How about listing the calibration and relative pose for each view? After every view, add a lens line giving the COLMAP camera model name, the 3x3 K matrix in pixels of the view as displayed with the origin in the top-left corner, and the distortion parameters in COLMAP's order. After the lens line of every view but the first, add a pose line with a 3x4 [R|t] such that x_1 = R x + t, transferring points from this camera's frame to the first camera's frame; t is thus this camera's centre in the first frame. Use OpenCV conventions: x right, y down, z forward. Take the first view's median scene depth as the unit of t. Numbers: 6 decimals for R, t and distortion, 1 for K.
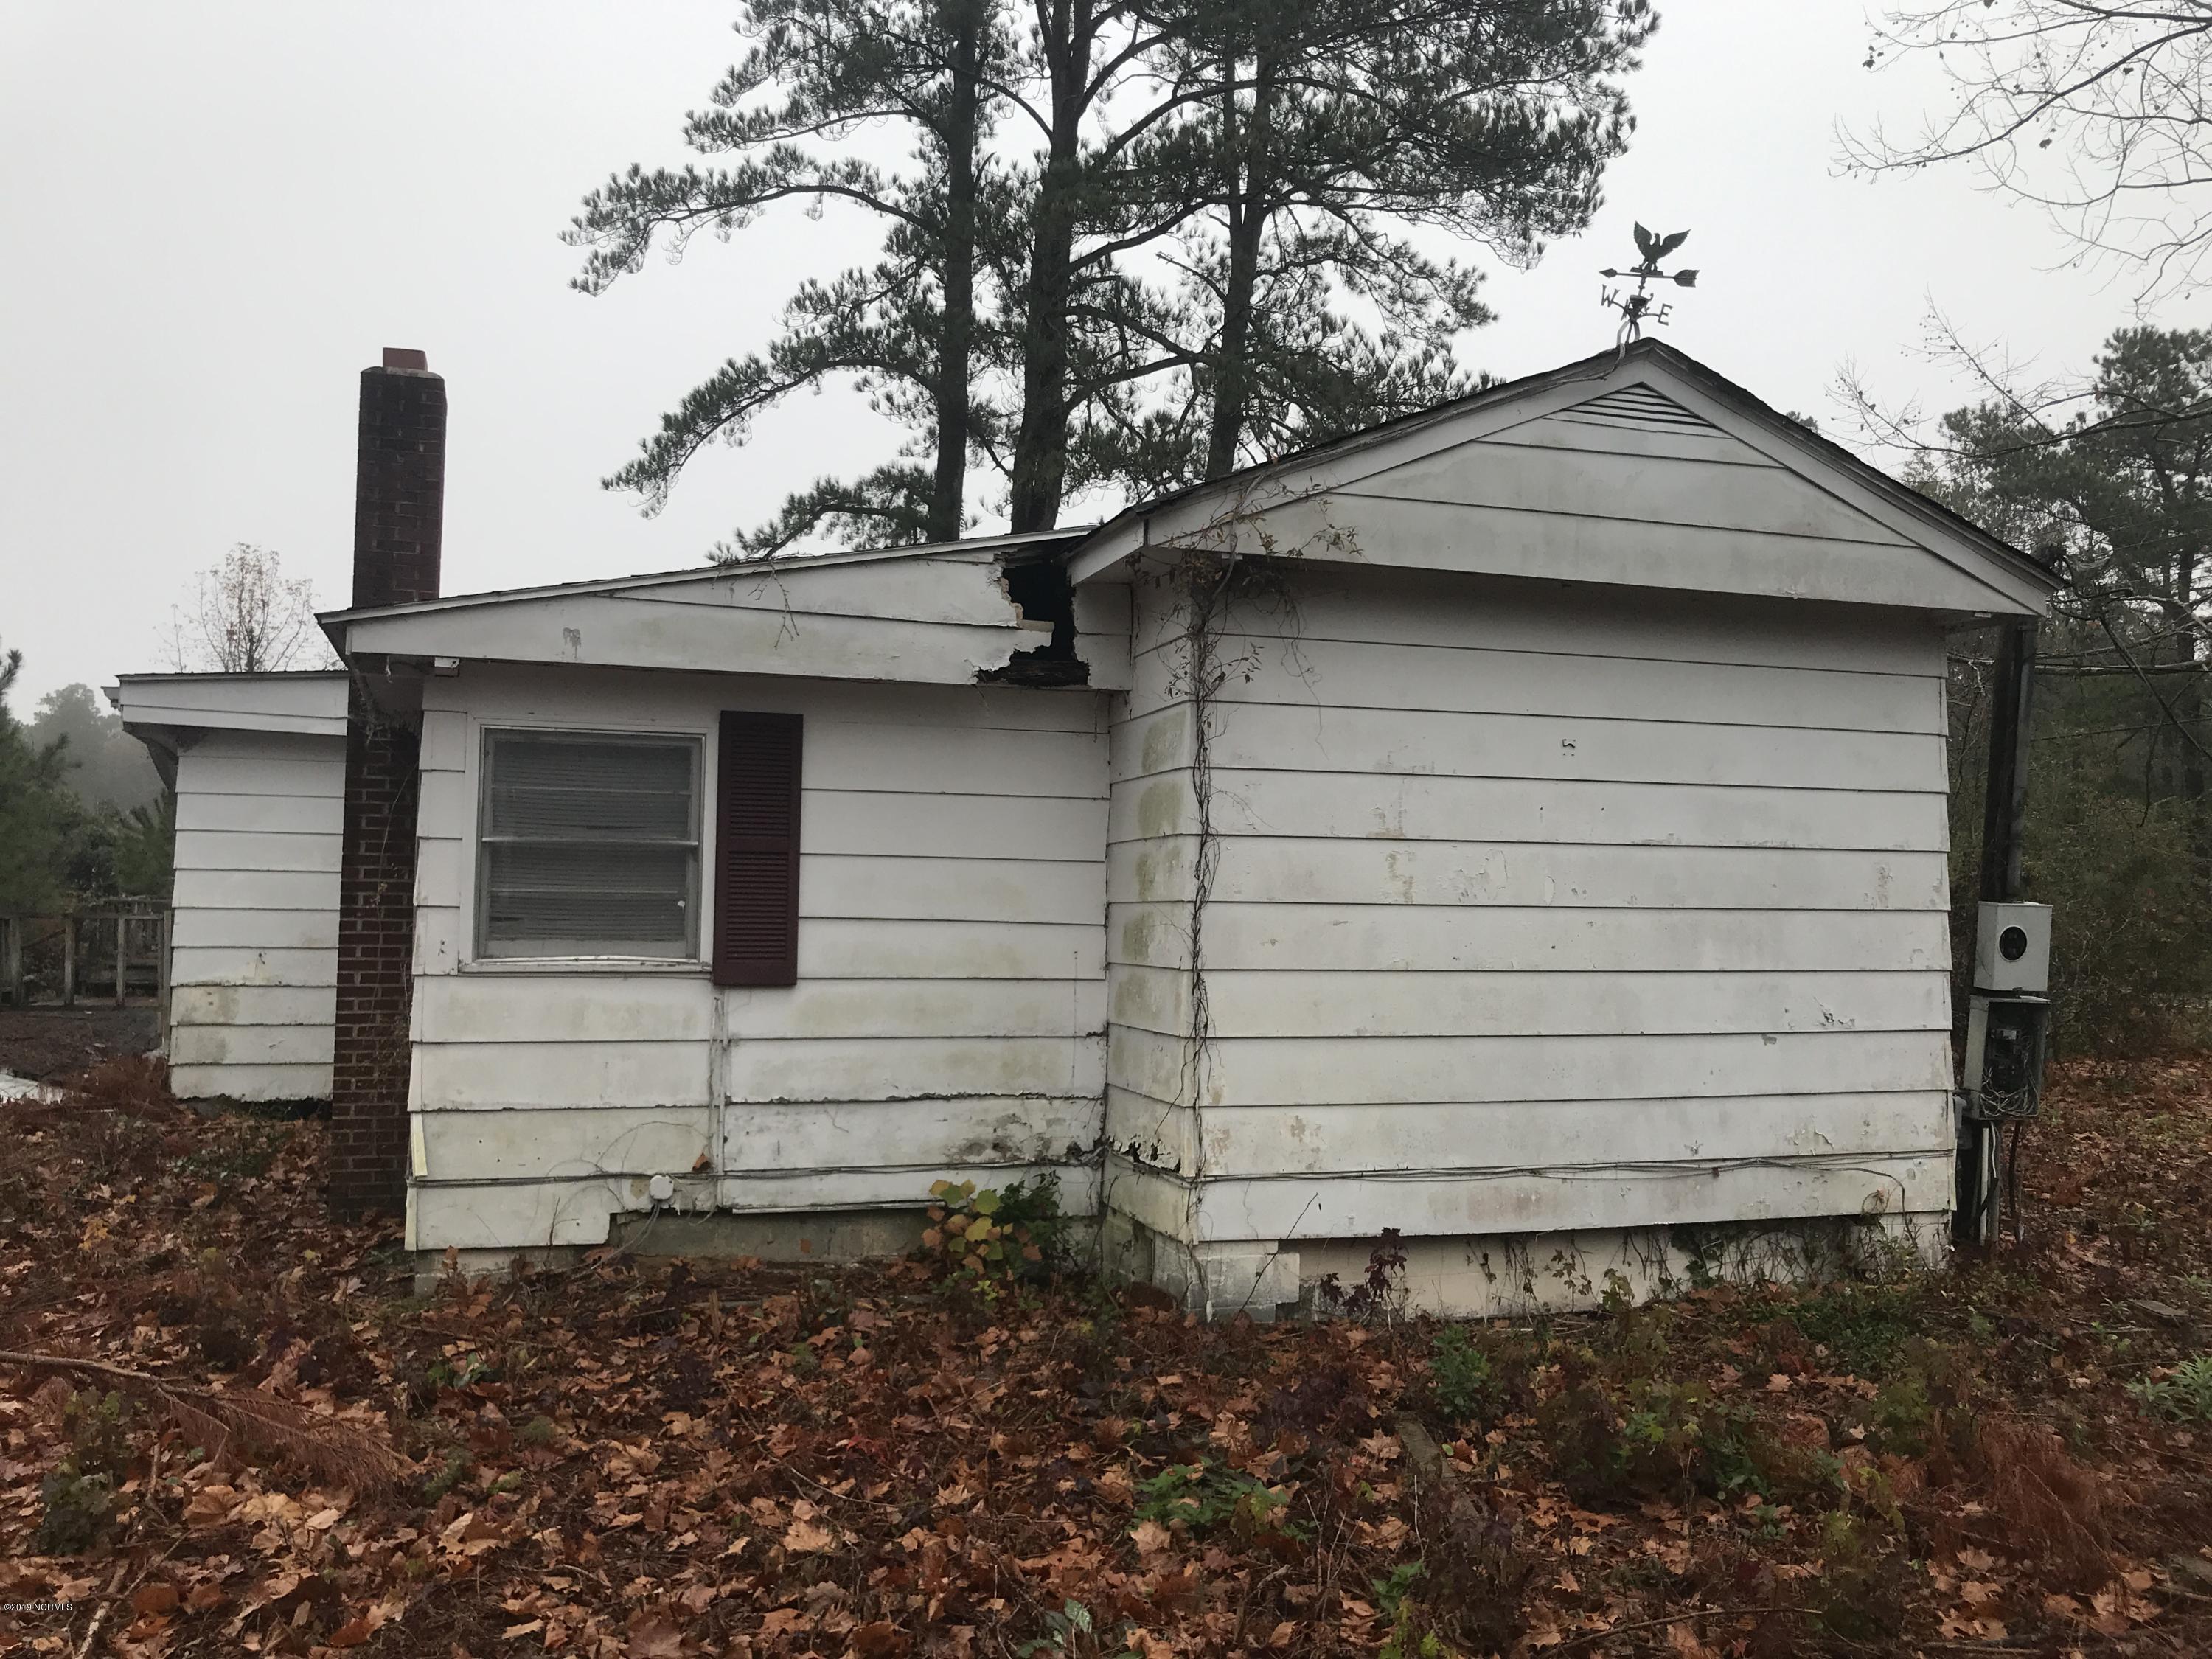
lens RADIAL K [[1794.6, 0, 1106.0], [0, 1794.6, 829.5], [0, 0, 1]] dist [0.036177, 0.003309]
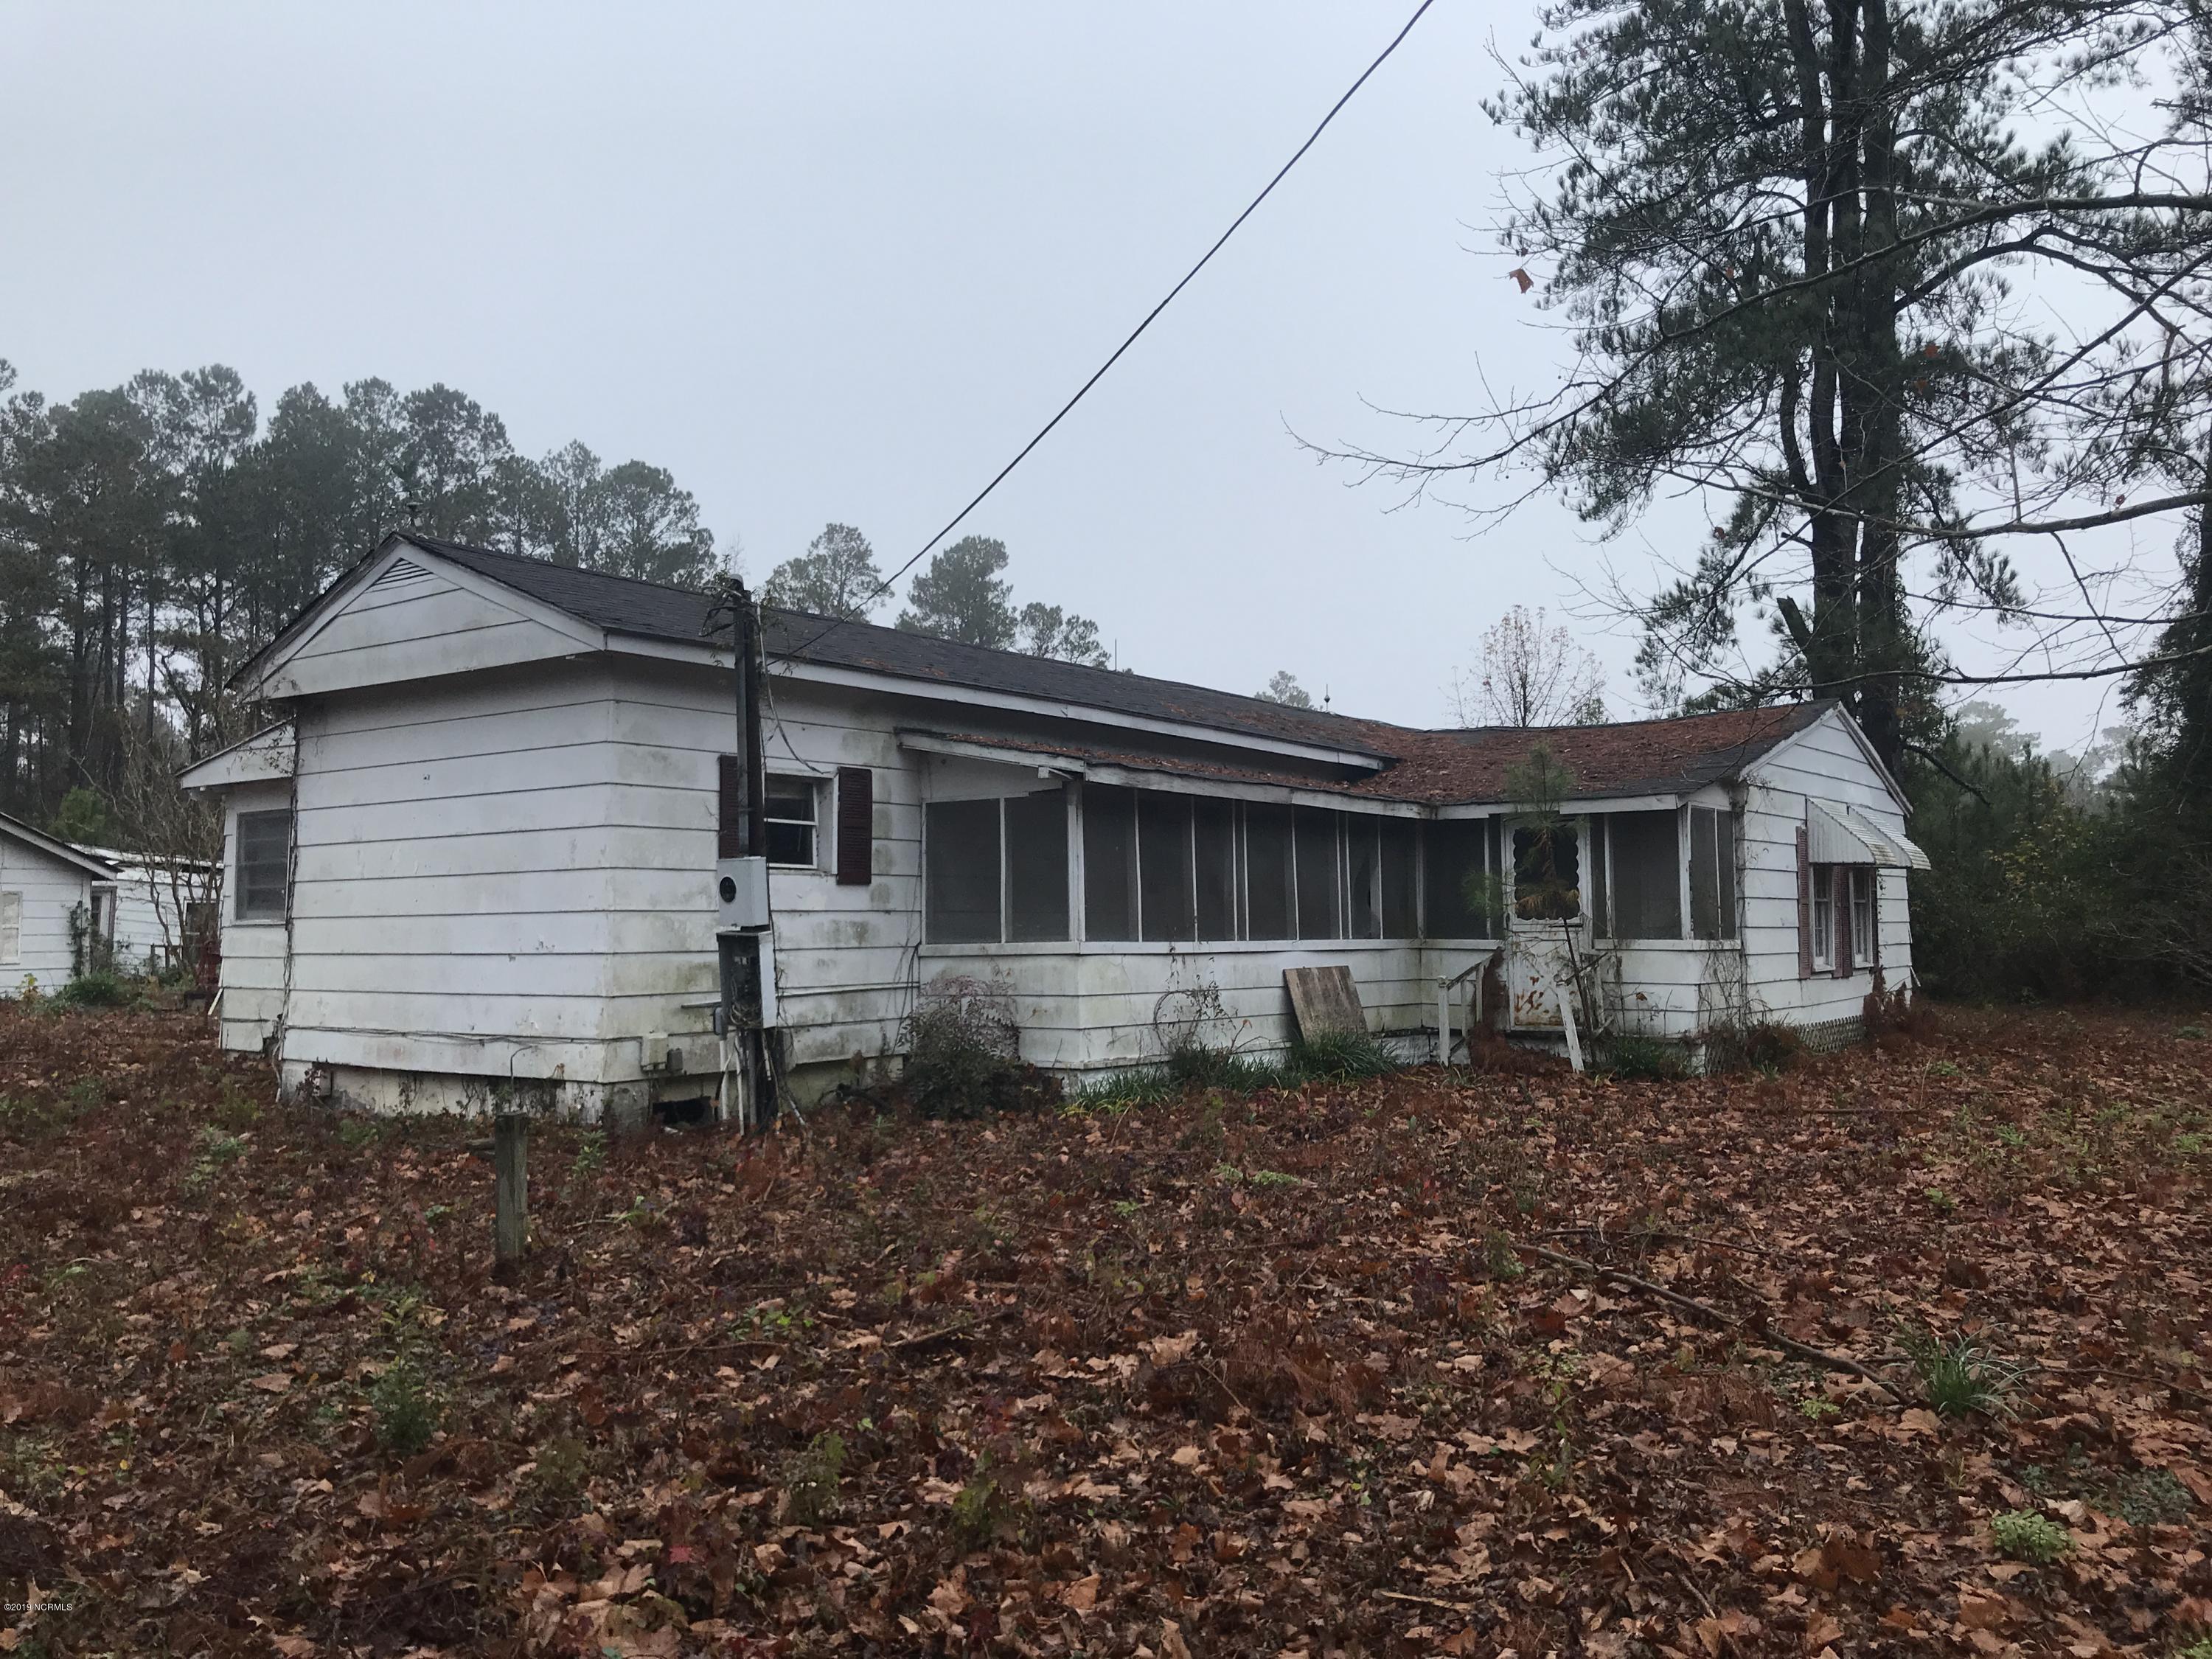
lens RADIAL K [[1813.4, 0, 1106.0], [0, 1813.4, 829.5], [0, 0, 1]] dist [0.006699, 0.004699]
pose [[0.580594, -0.060999, -0.811905, 1.931377], [0.053260, 0.997899, -0.036886, 0.092823], [0.812449, -0.021826, 0.582624, 0.529589]]
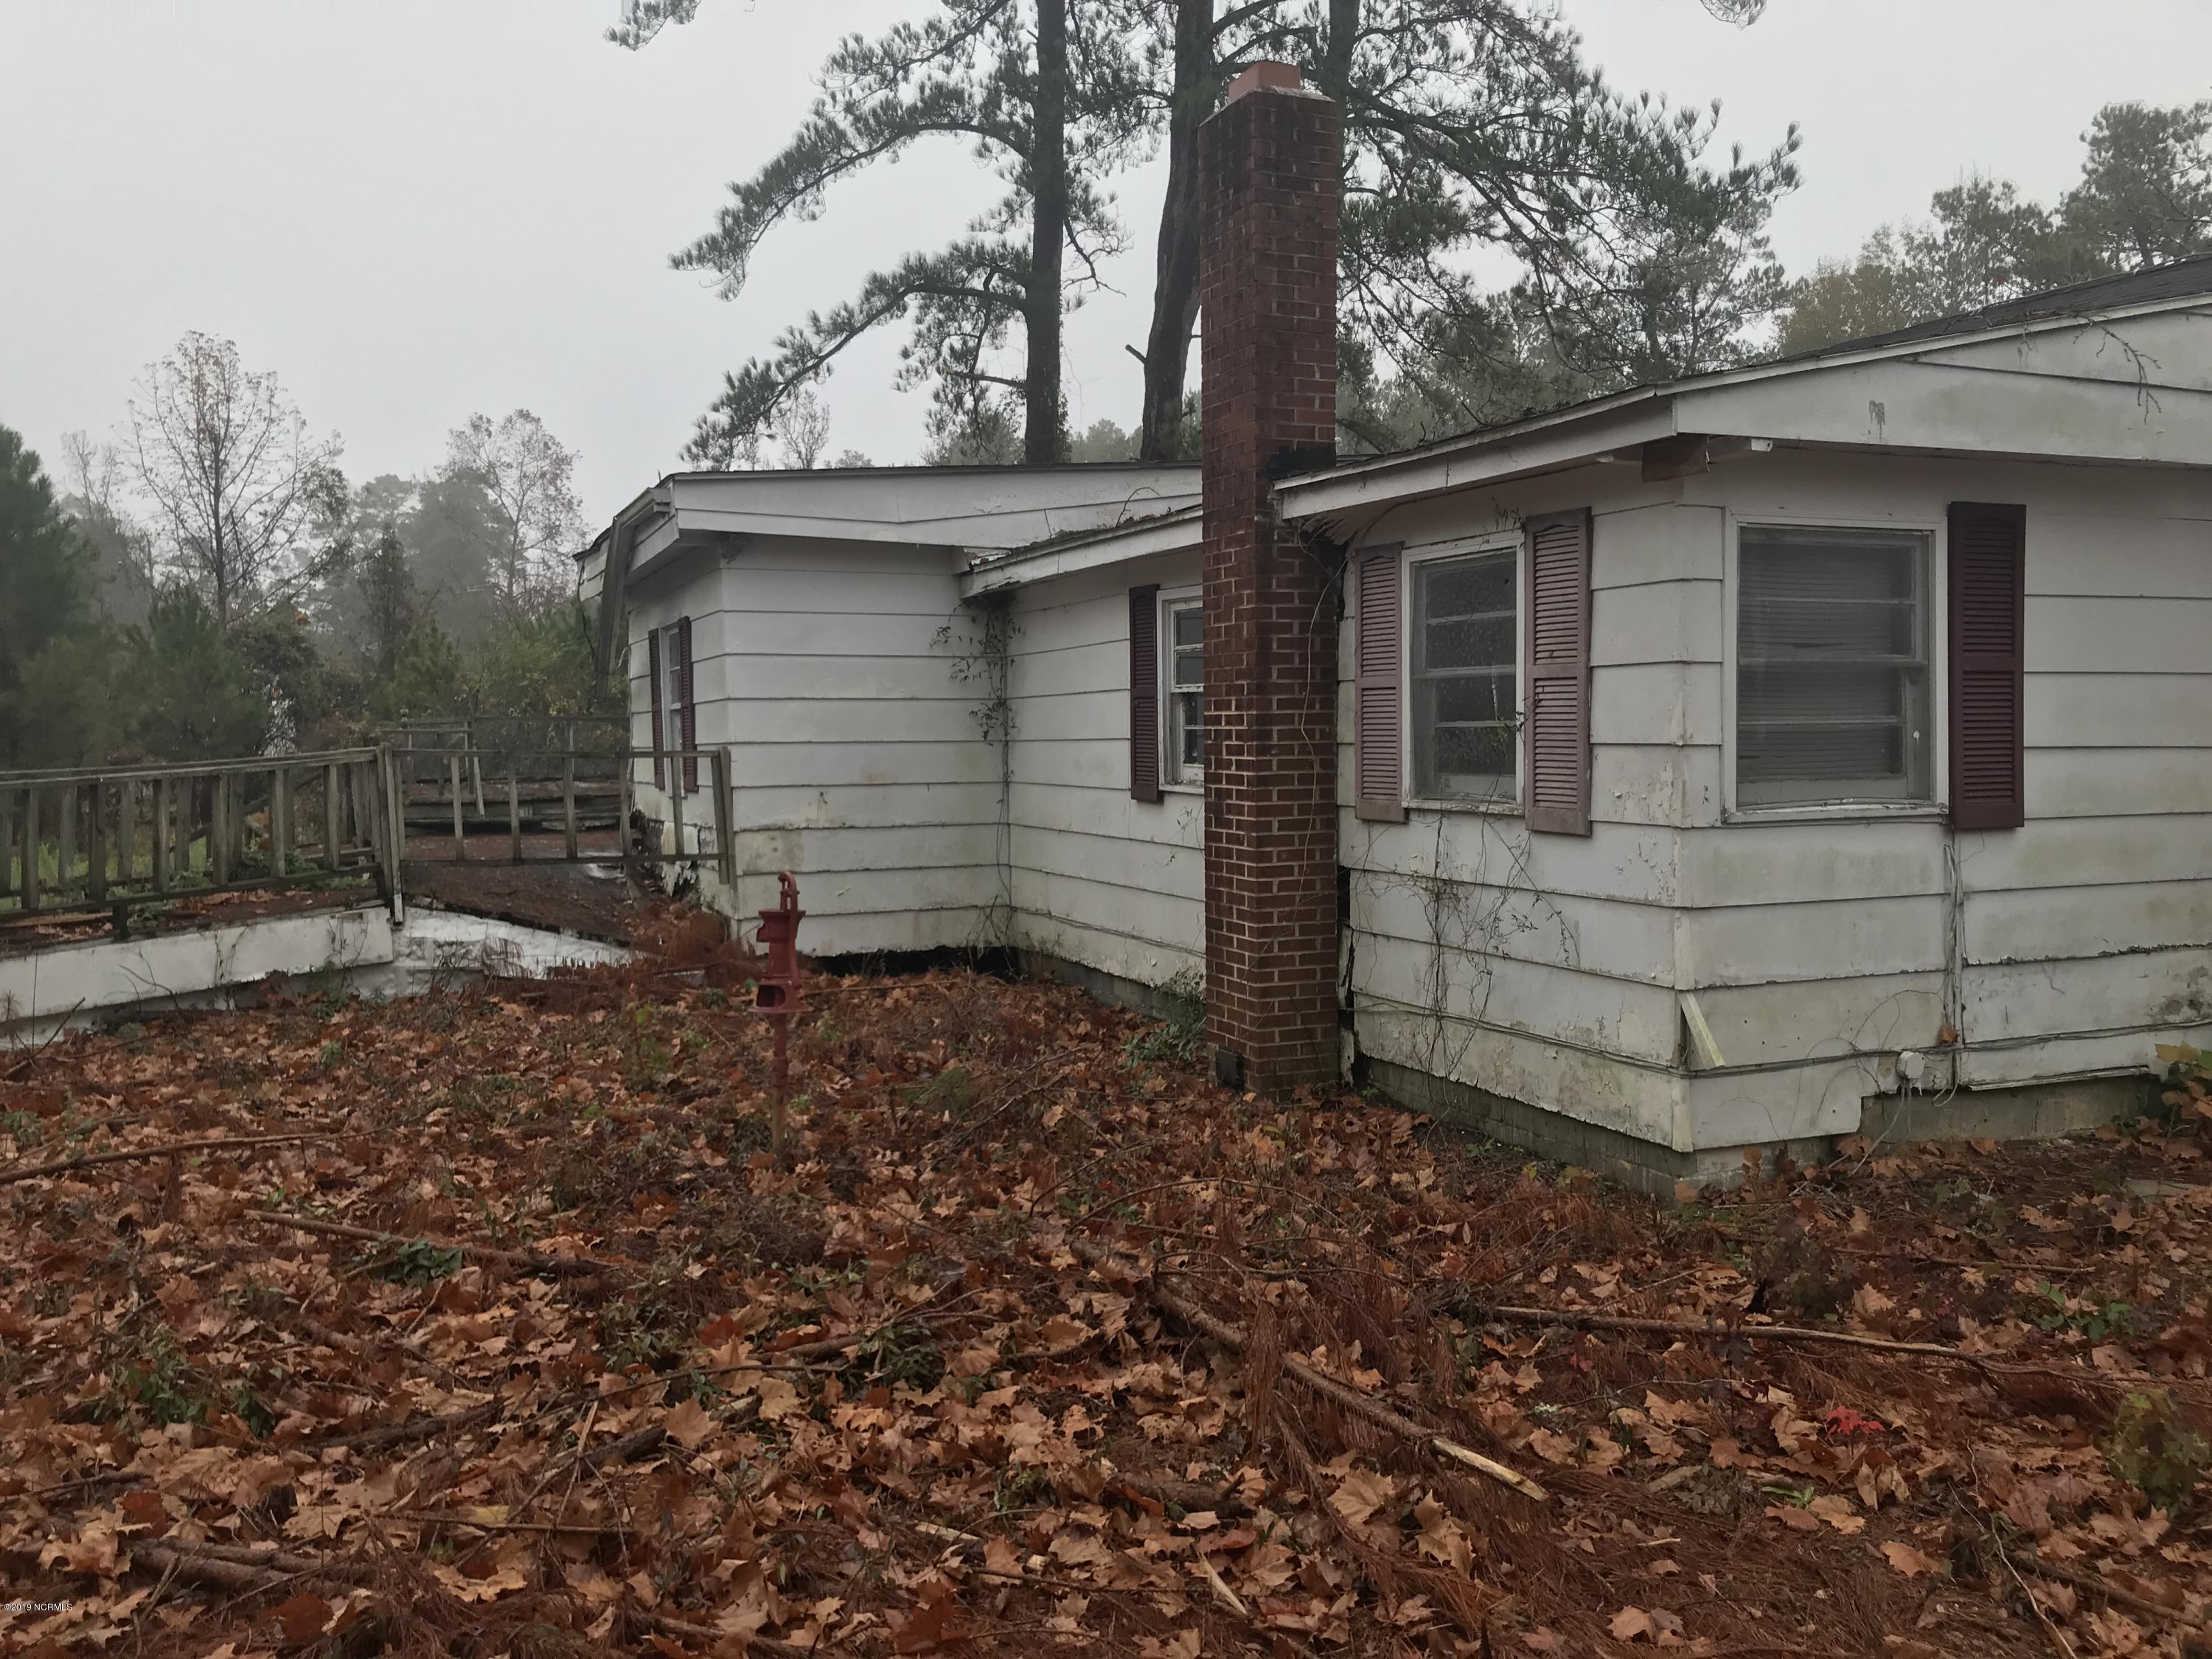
lens RADIAL K [[1813.4, 0, 1106.0], [0, 1813.4, 829.5], [0, 0, 1]] dist [0.006699, 0.004699]
pose [[0.996542, -0.025220, 0.079167, -0.653755], [0.016437, 0.993829, 0.109703, -0.013522], [-0.081445, -0.108022, 0.990807, 0.174812]]
